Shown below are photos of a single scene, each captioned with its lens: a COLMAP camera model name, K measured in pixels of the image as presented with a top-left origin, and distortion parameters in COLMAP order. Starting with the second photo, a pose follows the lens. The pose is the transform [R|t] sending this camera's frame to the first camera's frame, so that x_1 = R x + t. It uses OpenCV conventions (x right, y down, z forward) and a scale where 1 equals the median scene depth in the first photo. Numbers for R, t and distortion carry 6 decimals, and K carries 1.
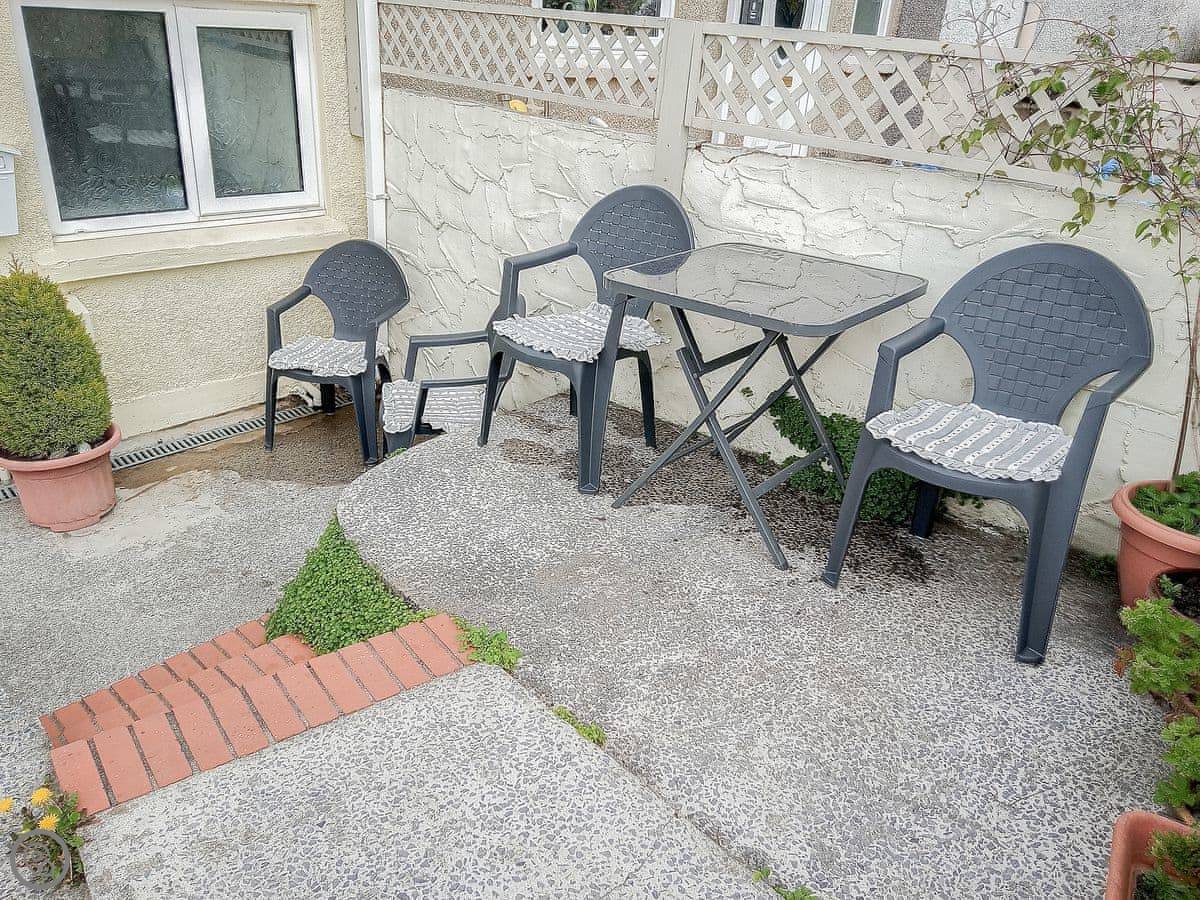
lens RADIAL K [[899.7, 0, 597.8], [0, 899.7, 447.6], [0, 0, 1]] dist [-0.002317, 0.004515]
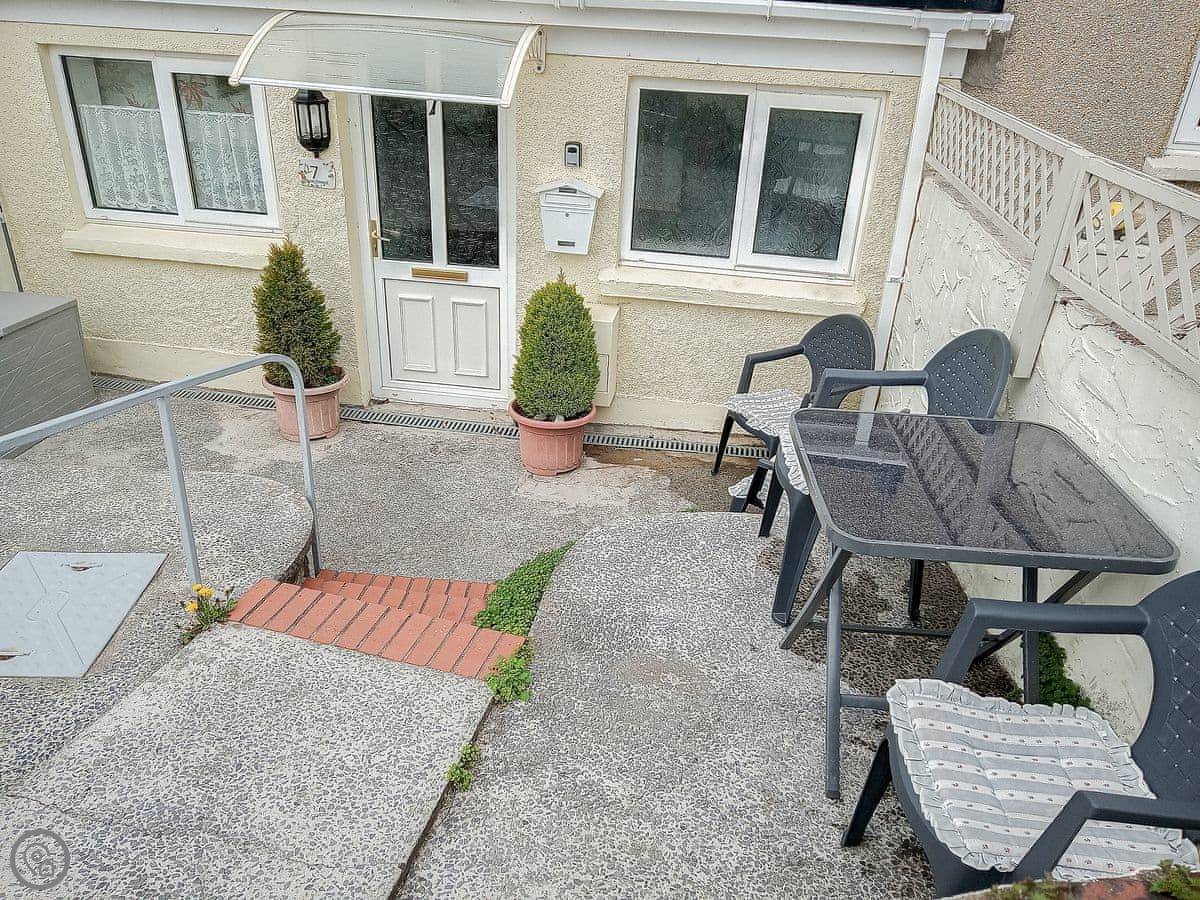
lens RADIAL K [[899.7, 0, 597.8], [0, 899.7, 447.6], [0, 0, 1]] dist [-0.002317, 0.004515]
pose [[0.612522, 0.329597, -0.718459, 0.359626], [-0.351976, 0.927564, 0.125448, -0.124543], [0.707764, 0.176041, 0.684164, 0.127912]]
